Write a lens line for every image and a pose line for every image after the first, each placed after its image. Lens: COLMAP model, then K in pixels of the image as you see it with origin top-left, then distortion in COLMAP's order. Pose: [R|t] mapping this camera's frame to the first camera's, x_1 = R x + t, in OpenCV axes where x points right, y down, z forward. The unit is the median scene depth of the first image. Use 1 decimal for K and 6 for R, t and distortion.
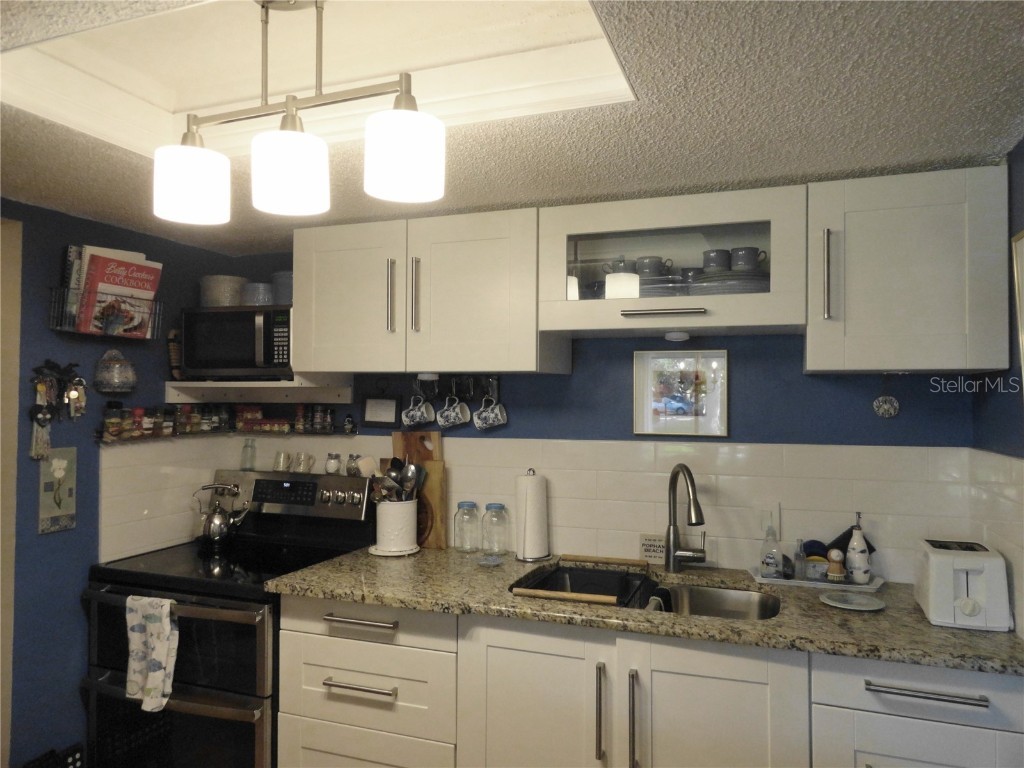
lens RADIAL K [[705.1, 0, 513.0], [0, 705.1, 385.5], [0, 0, 1]] dist [-0.004308, 0.002884]
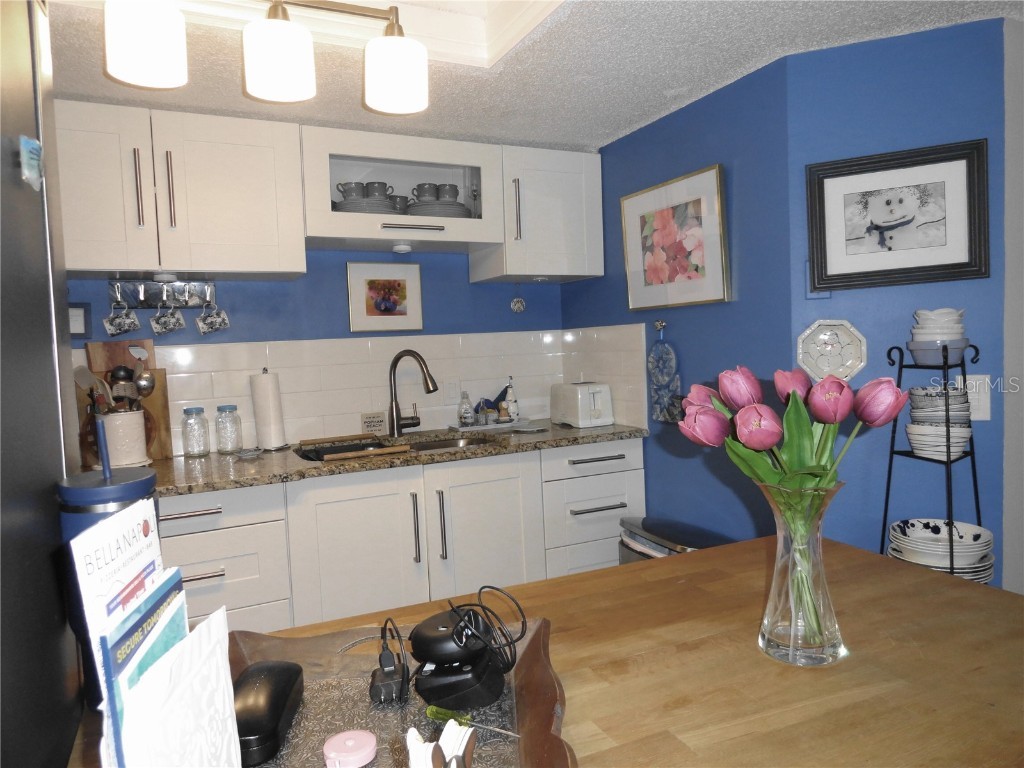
lens RADIAL K [[705.1, 0, 515.3], [0, 705.1, 382.3], [0, 0, 1]] dist [-0.004308, 0.002884]
pose [[0.685531, -0.072771, 0.724397, -0.566230], [0.030327, 0.996983, 0.071454, 0.085288], [-0.727411, -0.027015, 0.685670, -0.025458]]
